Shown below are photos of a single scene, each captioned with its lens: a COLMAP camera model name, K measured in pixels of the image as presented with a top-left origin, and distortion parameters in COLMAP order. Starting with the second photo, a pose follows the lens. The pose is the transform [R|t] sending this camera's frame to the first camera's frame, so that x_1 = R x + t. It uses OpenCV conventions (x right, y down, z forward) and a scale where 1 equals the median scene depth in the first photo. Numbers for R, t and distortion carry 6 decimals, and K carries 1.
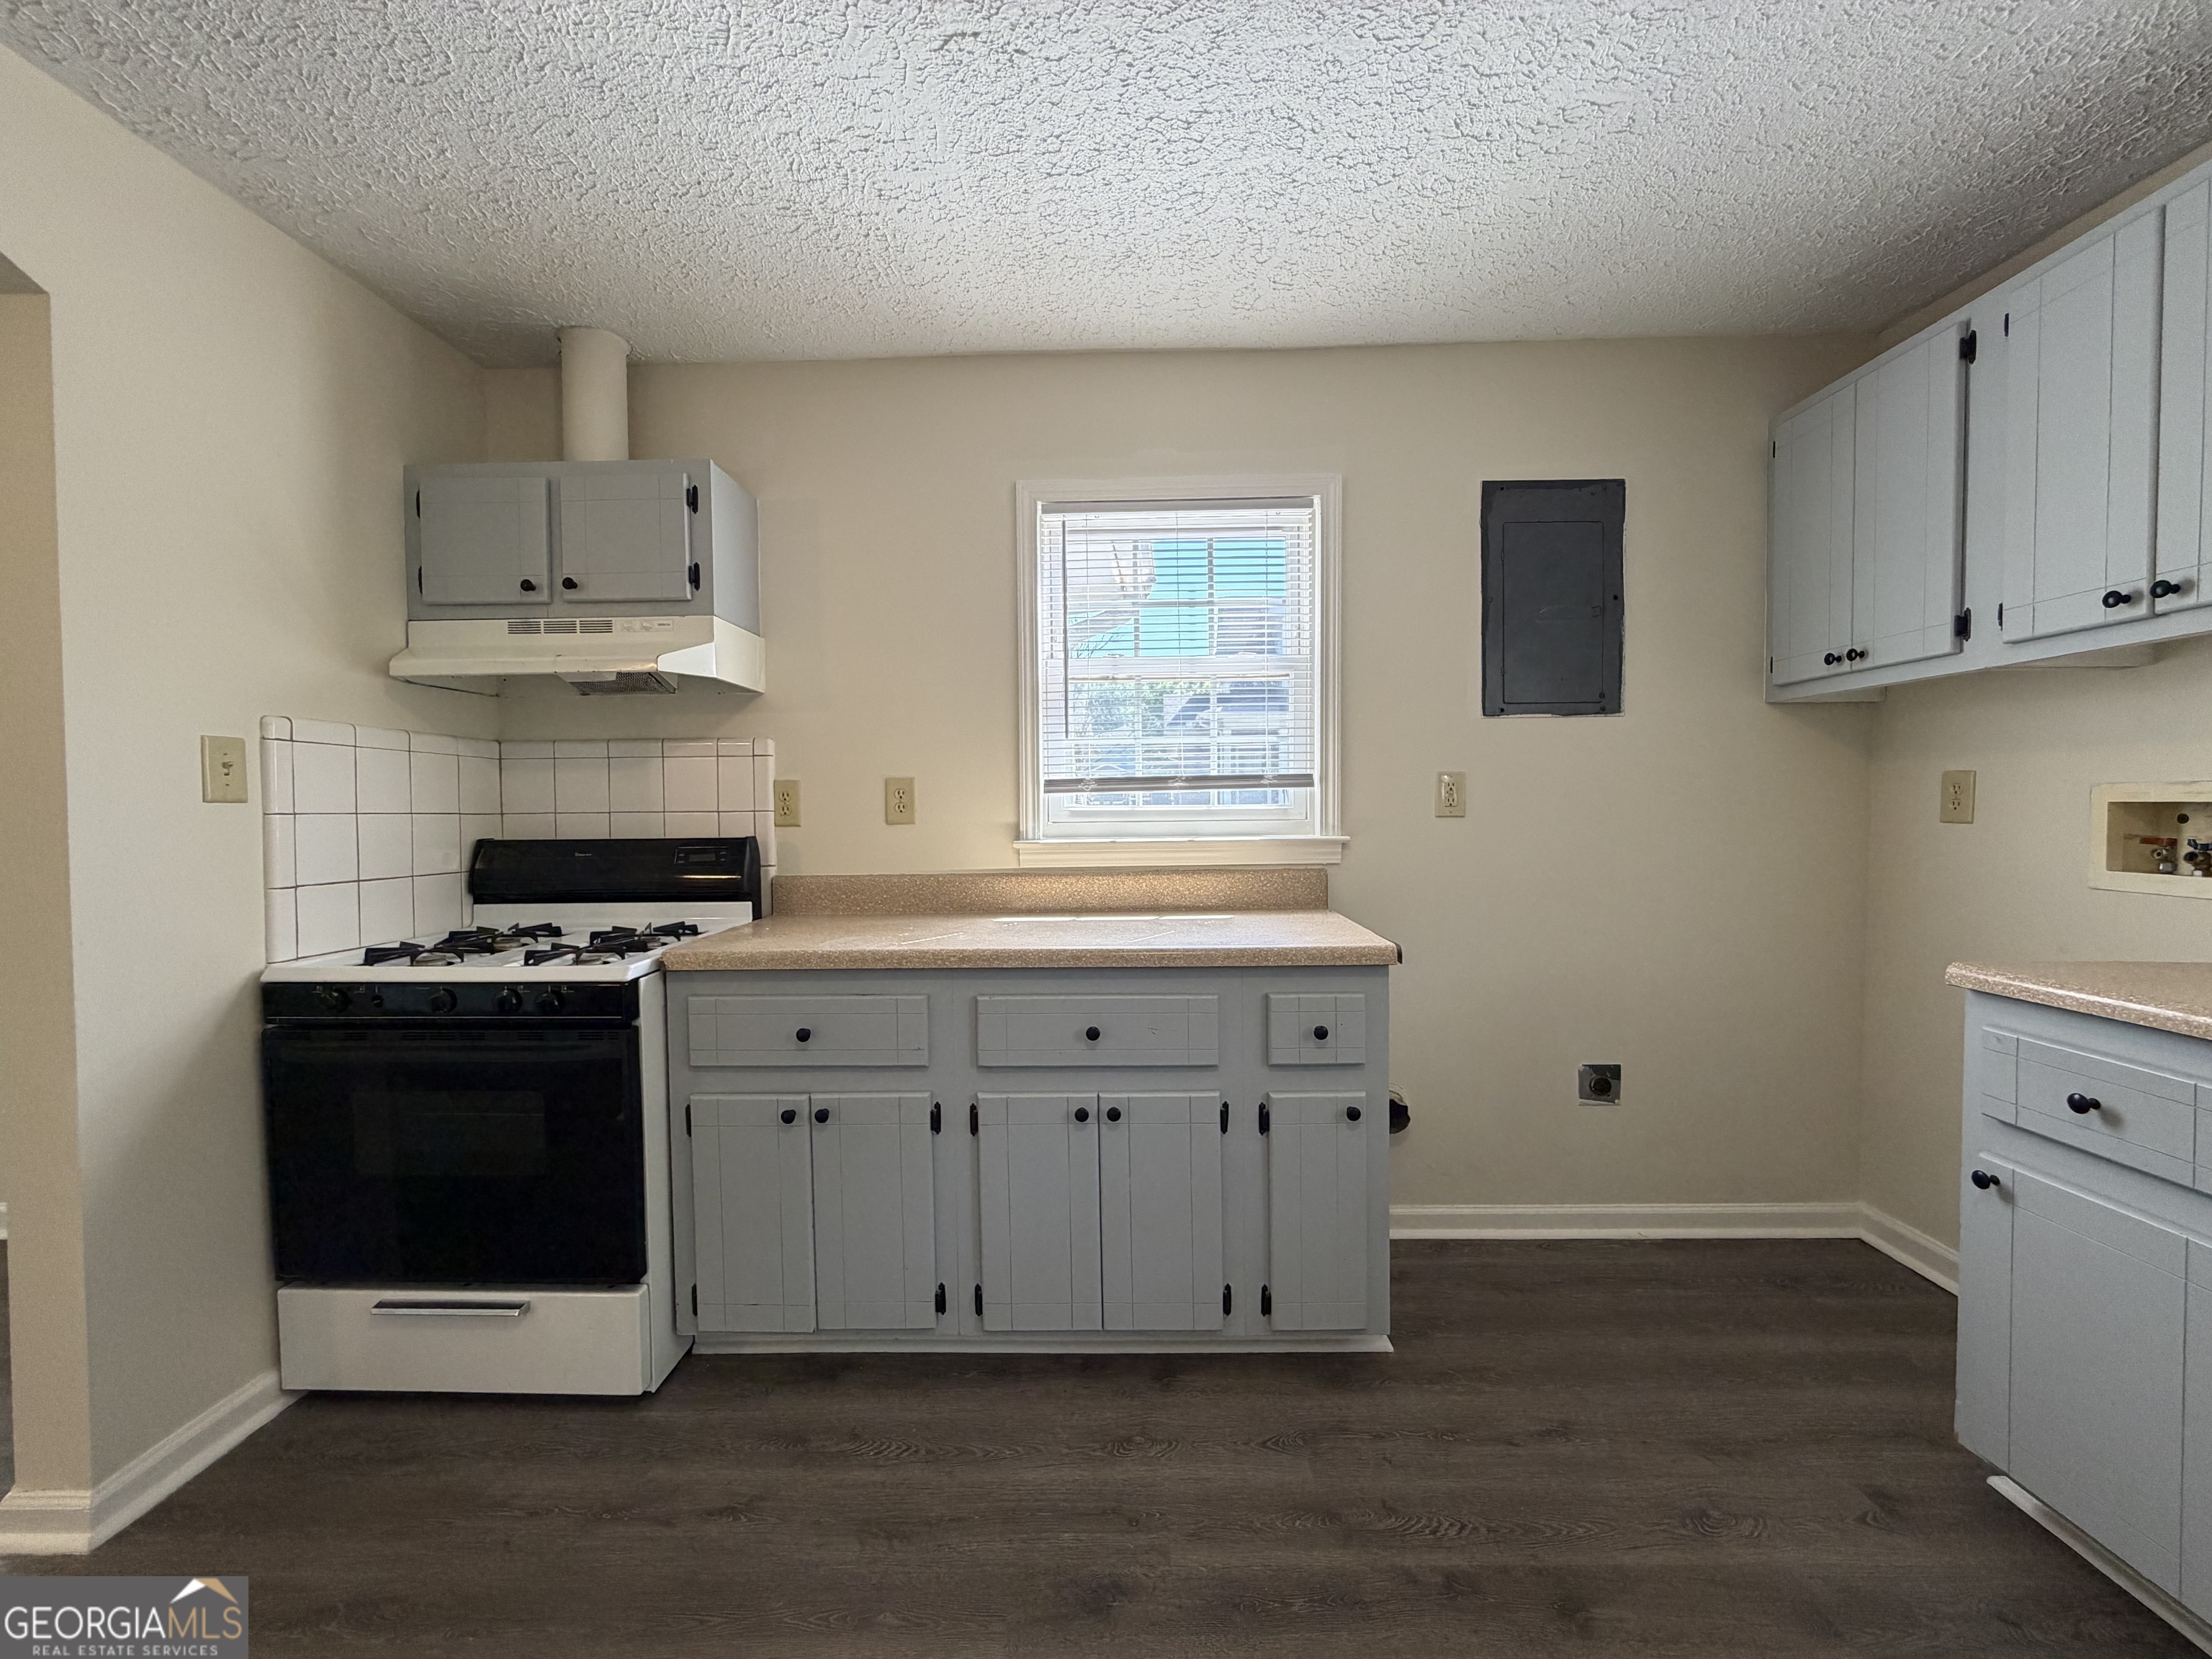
lens RADIAL K [[884.4, 0, 1101.6], [0, 884.4, 829.0], [0, 0, 1]] dist [0.001157, 0.000007]
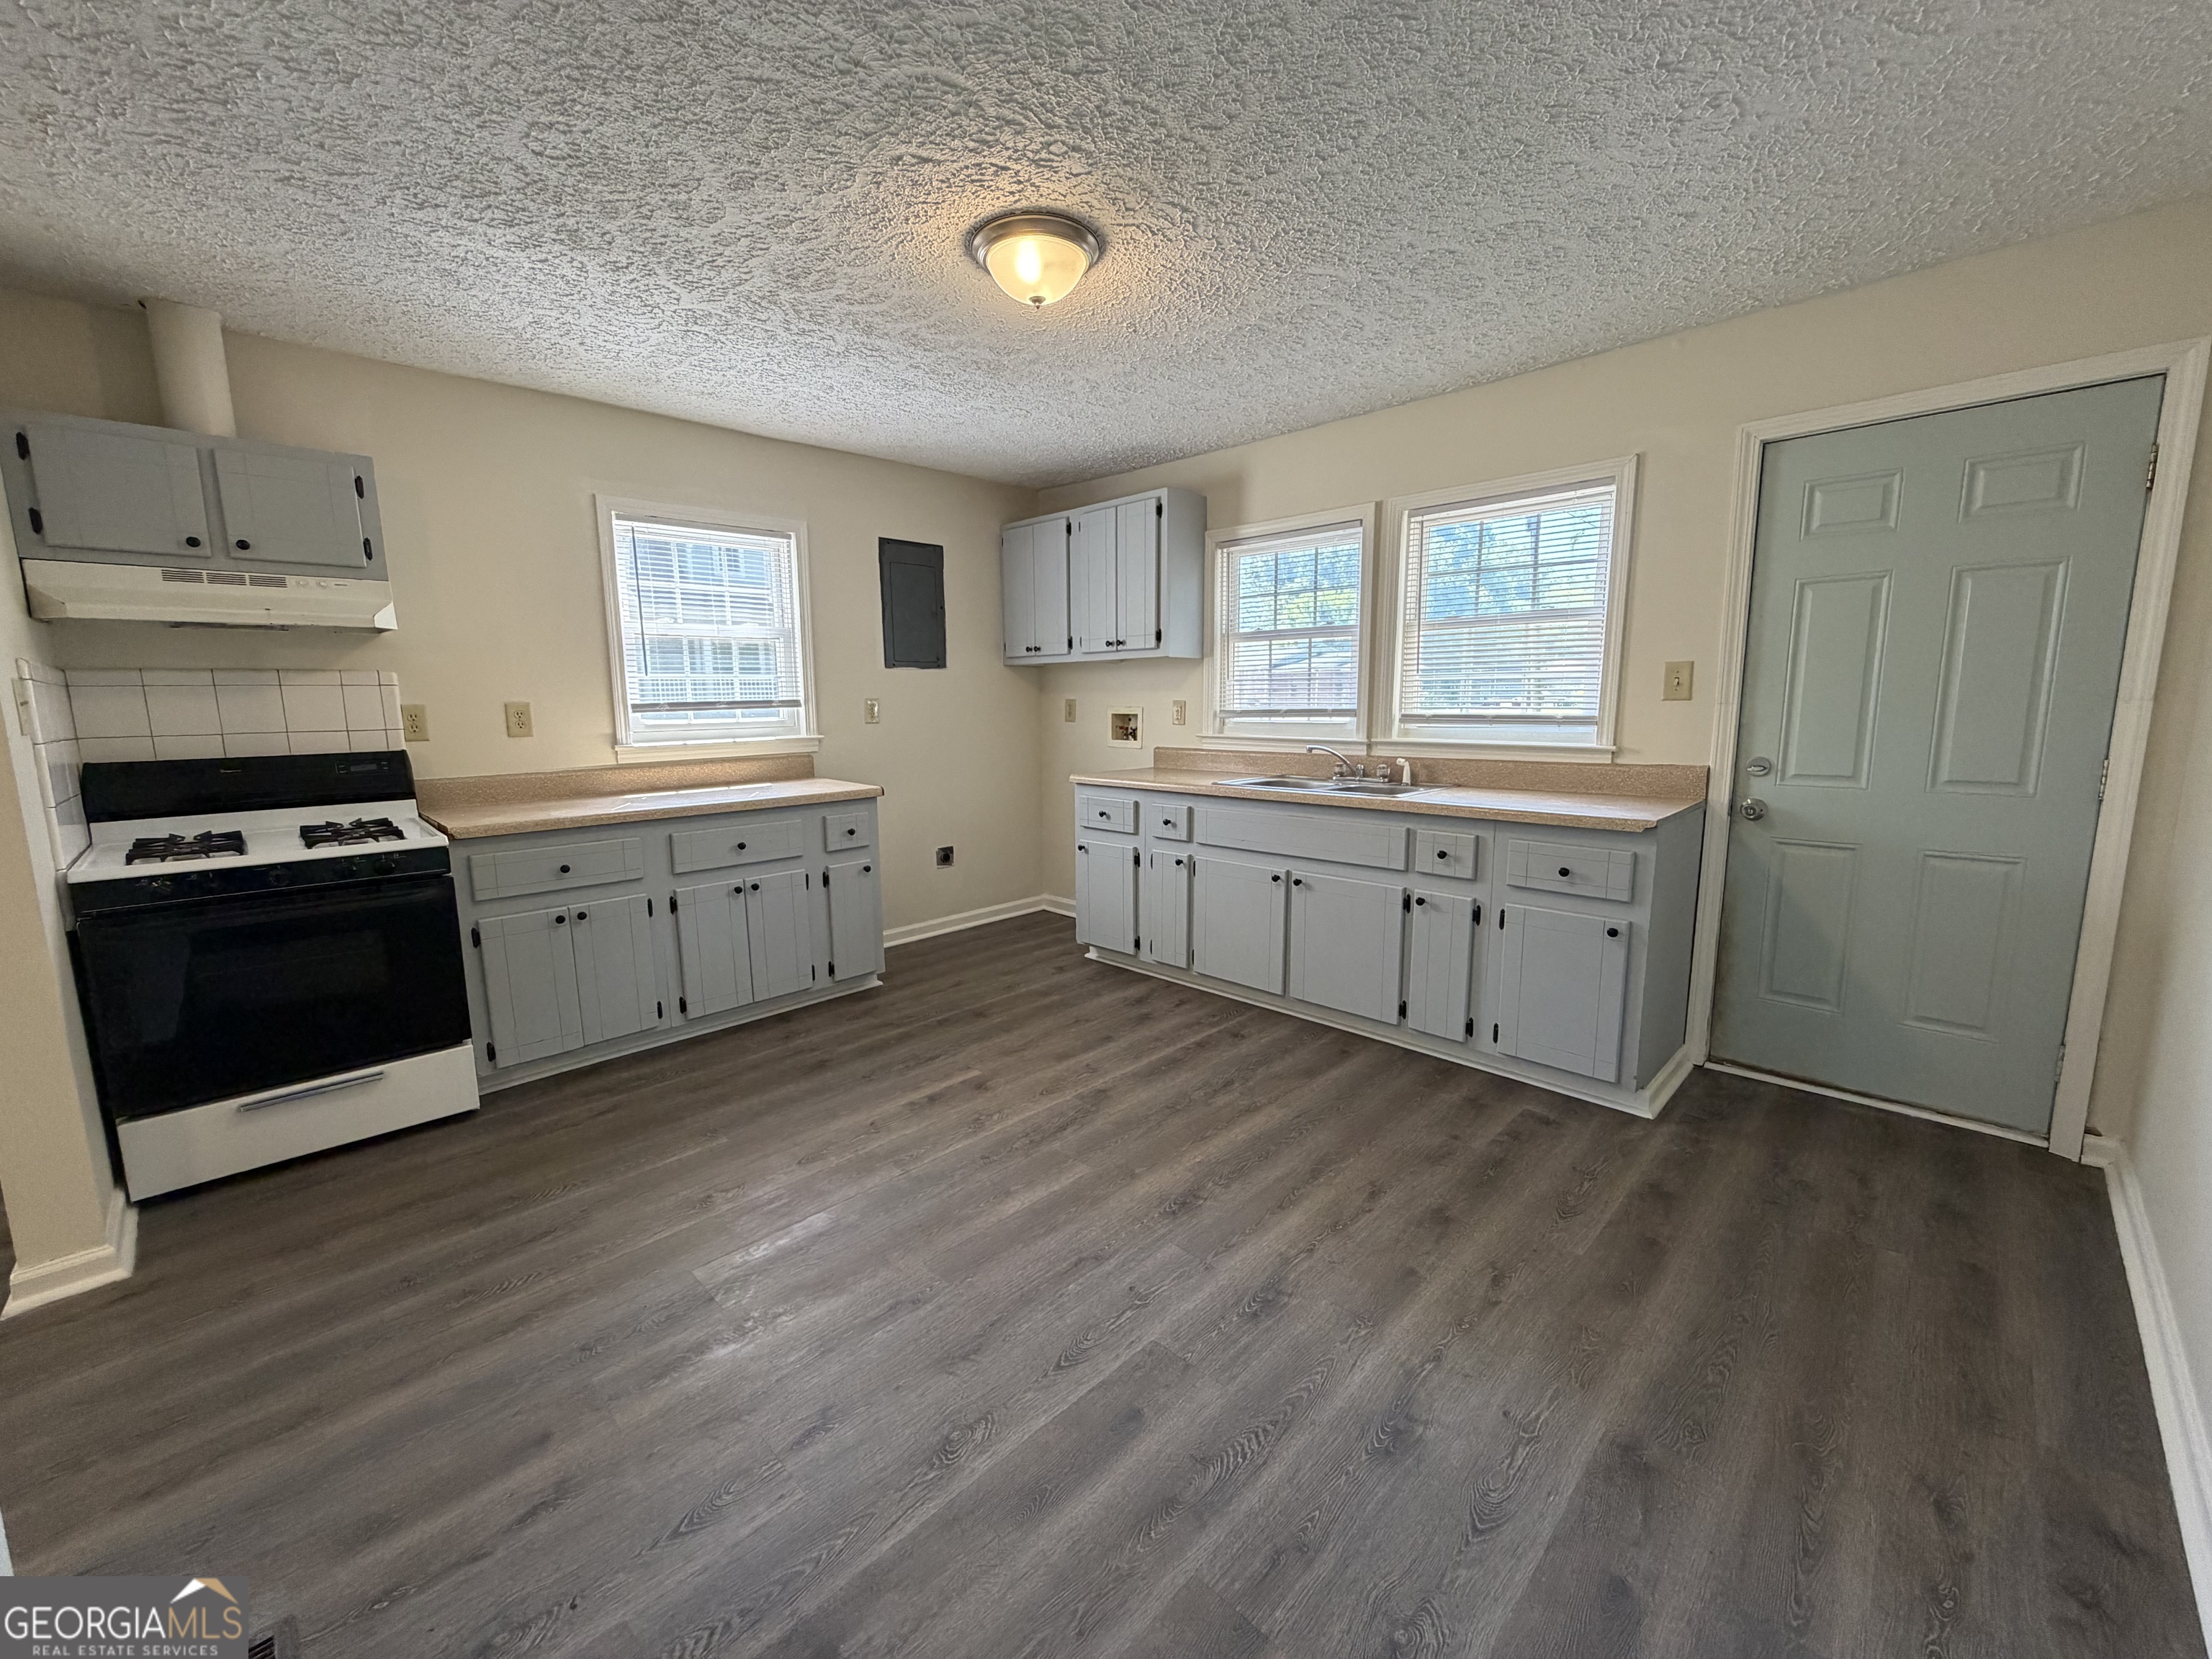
lens RADIAL K [[884.4, 0, 1102.5], [0, 884.4, 831.0], [0, 0, 1]] dist [0.001157, 0.000007]
pose [[0.690199, -0.107645, 0.715568, -0.776354], [0.021344, 0.991472, 0.128563, -0.022253], [-0.723305, -0.073461, 0.686610, -0.786374]]
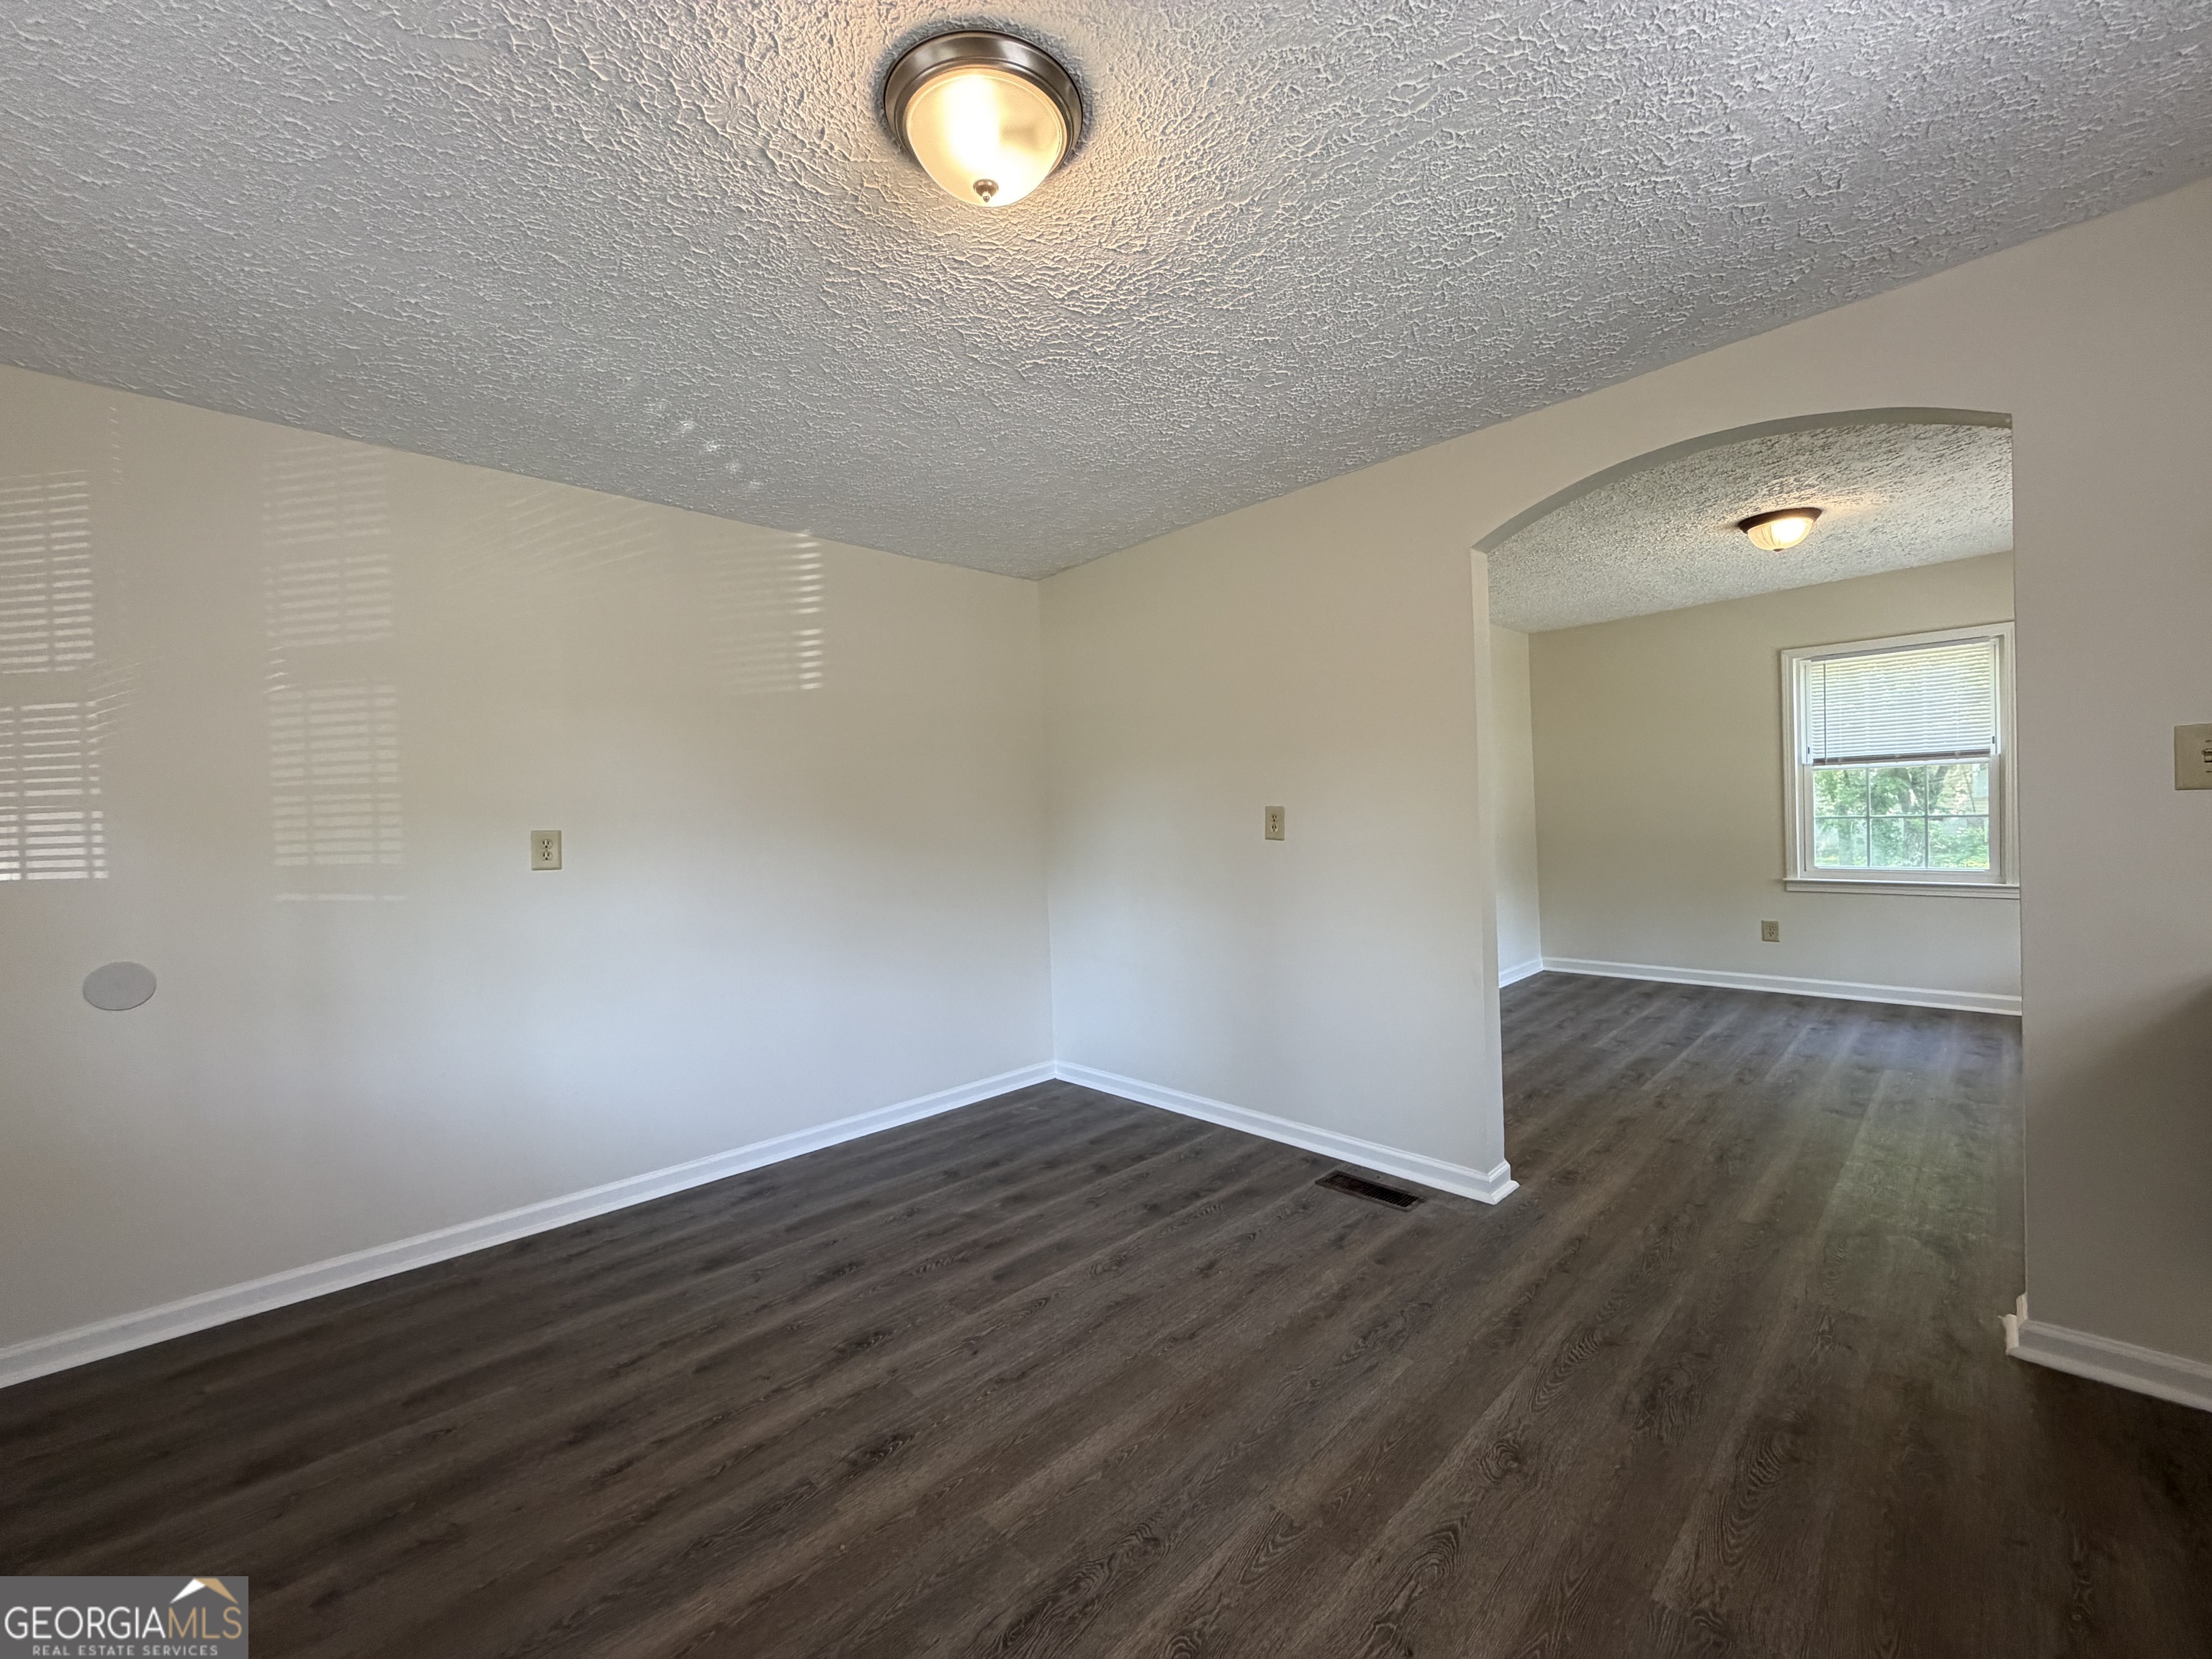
lens RADIAL K [[884.4, 0, 1097.8], [0, 884.4, 830.1], [0, 0, 1]] dist [0.001157, 0.000007]
pose [[-0.708069, 0.044179, -0.704760, 0.570227], [0.024731, 0.998980, 0.037776, -0.048507], [0.705710, 0.009319, -0.708439, 0.742727]]
